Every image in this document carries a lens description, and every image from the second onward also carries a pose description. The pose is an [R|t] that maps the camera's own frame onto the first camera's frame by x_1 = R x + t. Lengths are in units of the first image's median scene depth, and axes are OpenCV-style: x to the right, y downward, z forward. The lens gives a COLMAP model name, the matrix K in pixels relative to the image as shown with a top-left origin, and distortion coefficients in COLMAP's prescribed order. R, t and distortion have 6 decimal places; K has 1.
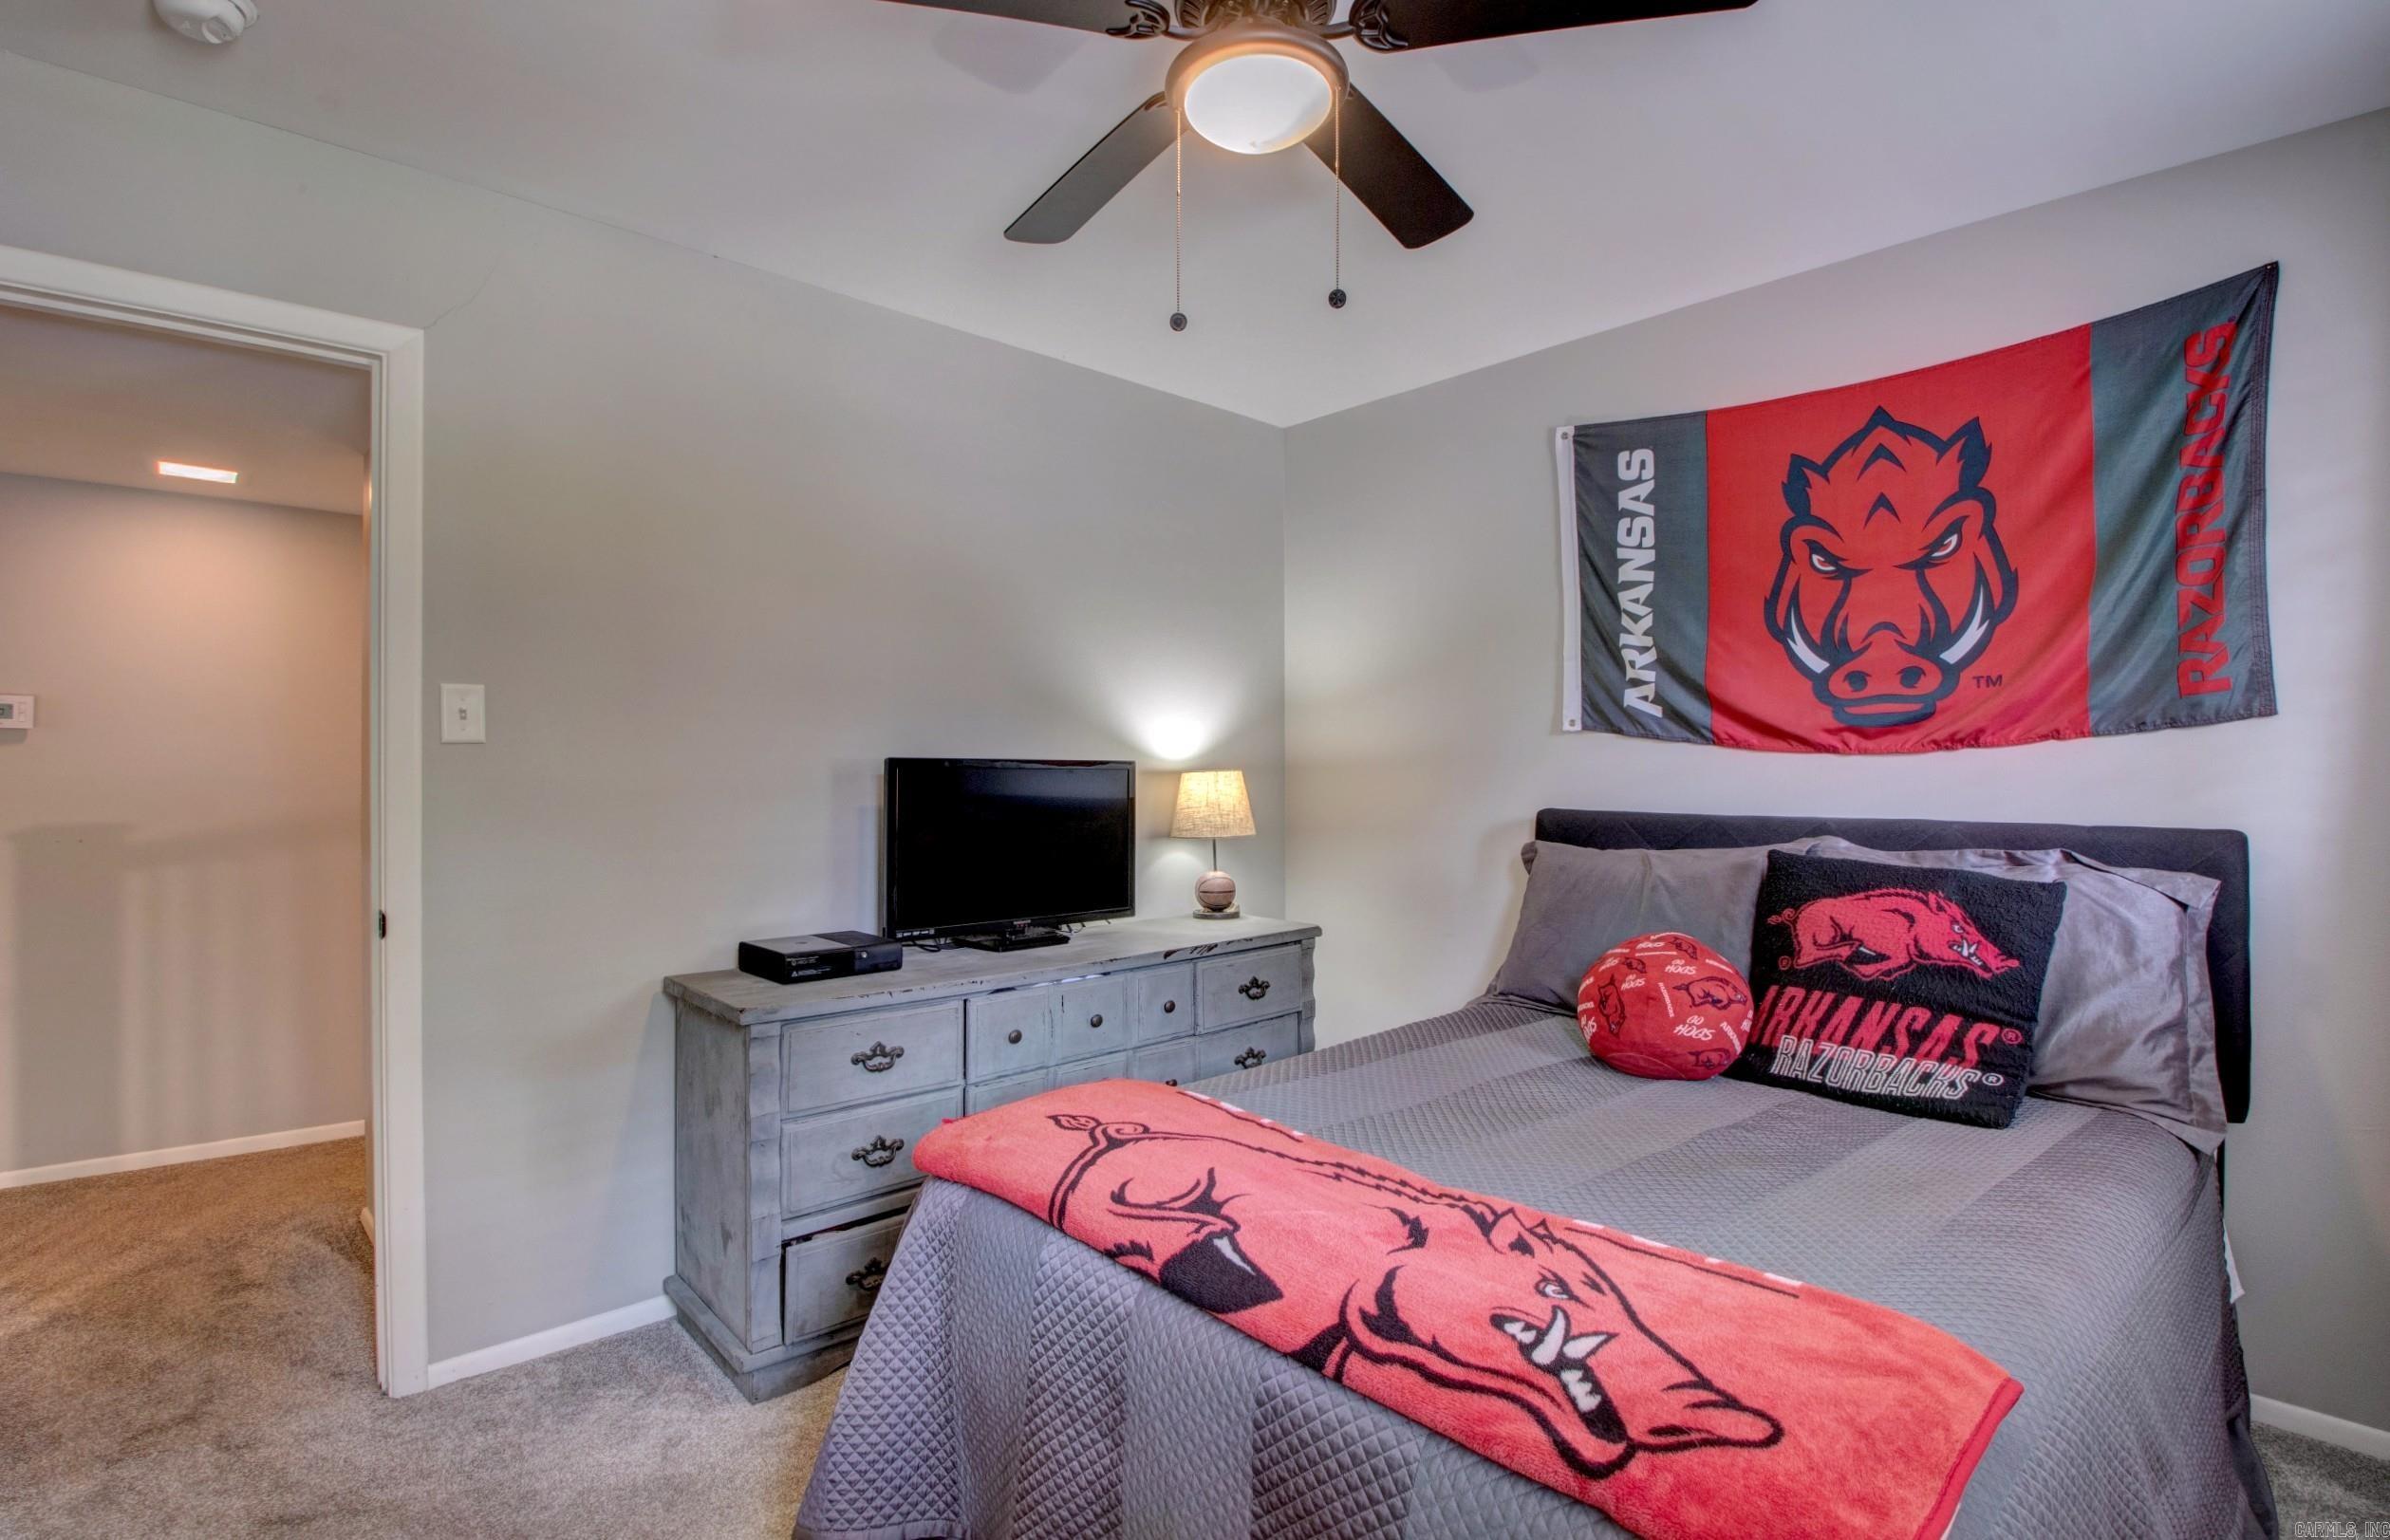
lens RADIAL K [[1116.3, 0, 1183.6], [0, 1116.3, 765.5], [0, 0, 1]] dist [-0.007175, -0.014042]
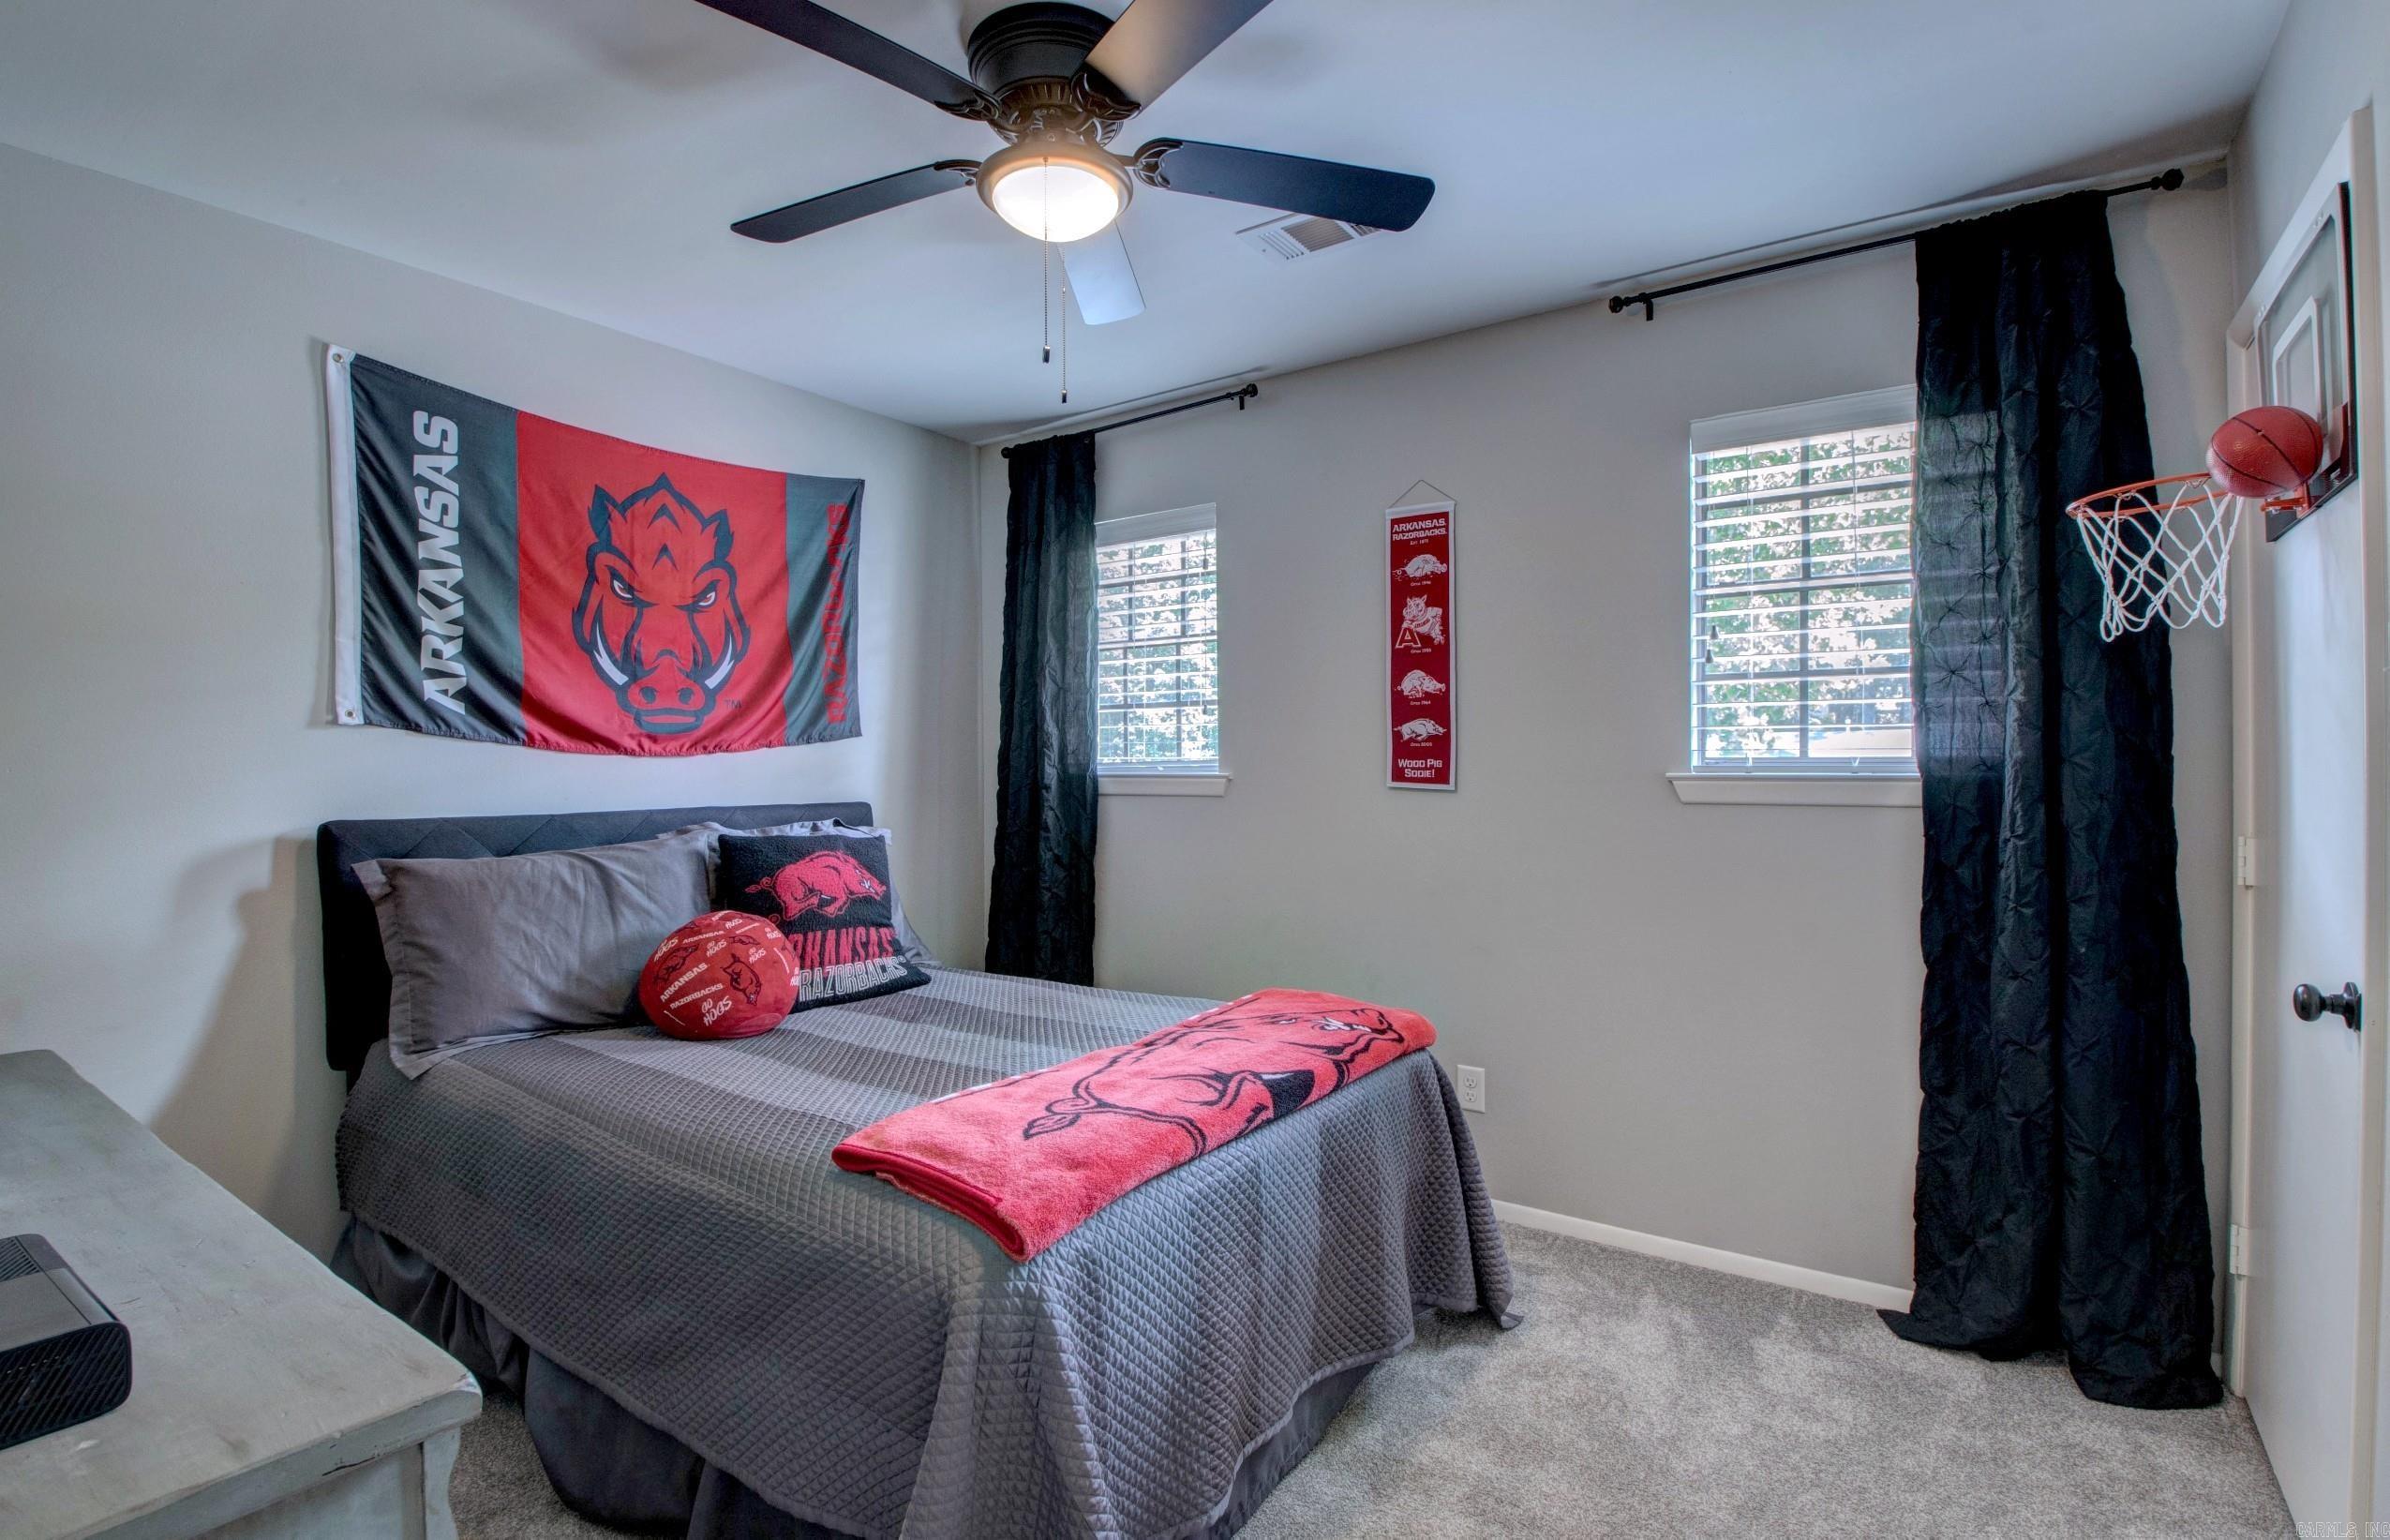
lens RADIAL K [[1116.5, 0, 1176.8], [0, 1116.5, 769.0], [0, 0, 1]] dist [-0.007175, -0.014042]
pose [[-0.215368, -0.001238, 0.976532, -0.700082], [0.005339, 0.999983, 0.002445, 0.003842], [-0.976518, 0.005741, -0.215357, 0.714233]]
